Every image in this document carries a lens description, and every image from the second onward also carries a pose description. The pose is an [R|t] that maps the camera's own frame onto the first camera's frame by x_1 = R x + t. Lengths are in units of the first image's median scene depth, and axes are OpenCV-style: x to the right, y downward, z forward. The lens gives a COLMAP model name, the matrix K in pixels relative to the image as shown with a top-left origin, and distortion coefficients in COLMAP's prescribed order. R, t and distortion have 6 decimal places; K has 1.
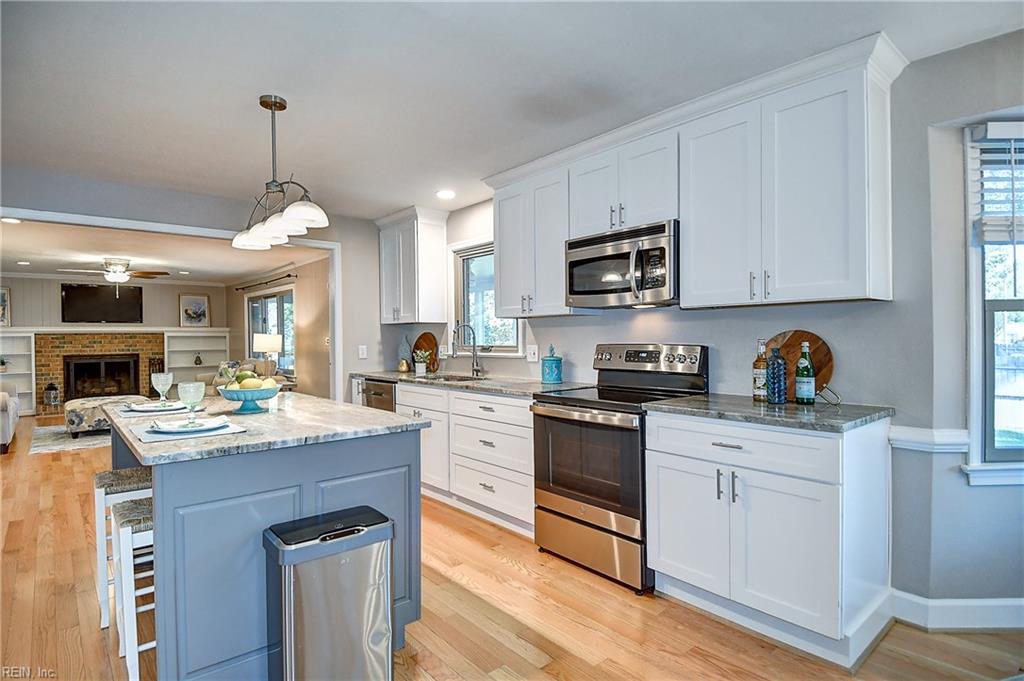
lens RADIAL K [[524.1, 0, 518.6], [0, 524.1, 371.1], [0, 0, 1]] dist [0.013611, -0.010404]
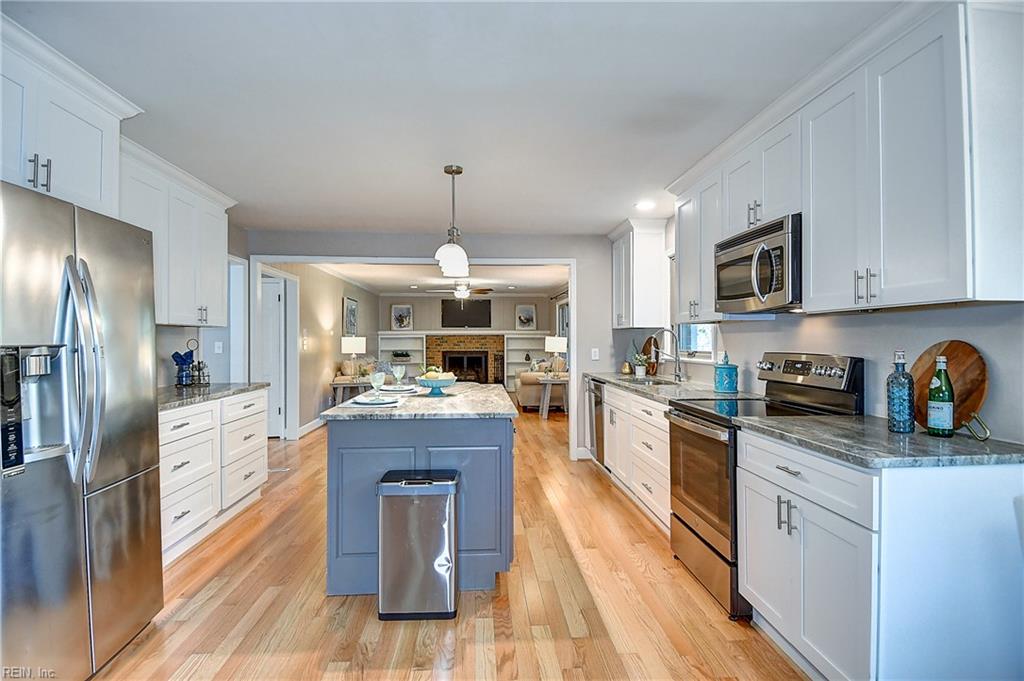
lens RADIAL K [[524.1, 0, 516.5], [0, 524.1, 376.7], [0, 0, 1]] dist [0.013611, -0.010404]
pose [[0.807094, 0.049637, -0.588333, 0.389566], [-0.044783, 0.998736, 0.022826, -0.011767], [0.588722, 0.007925, 0.808297, 0.005657]]
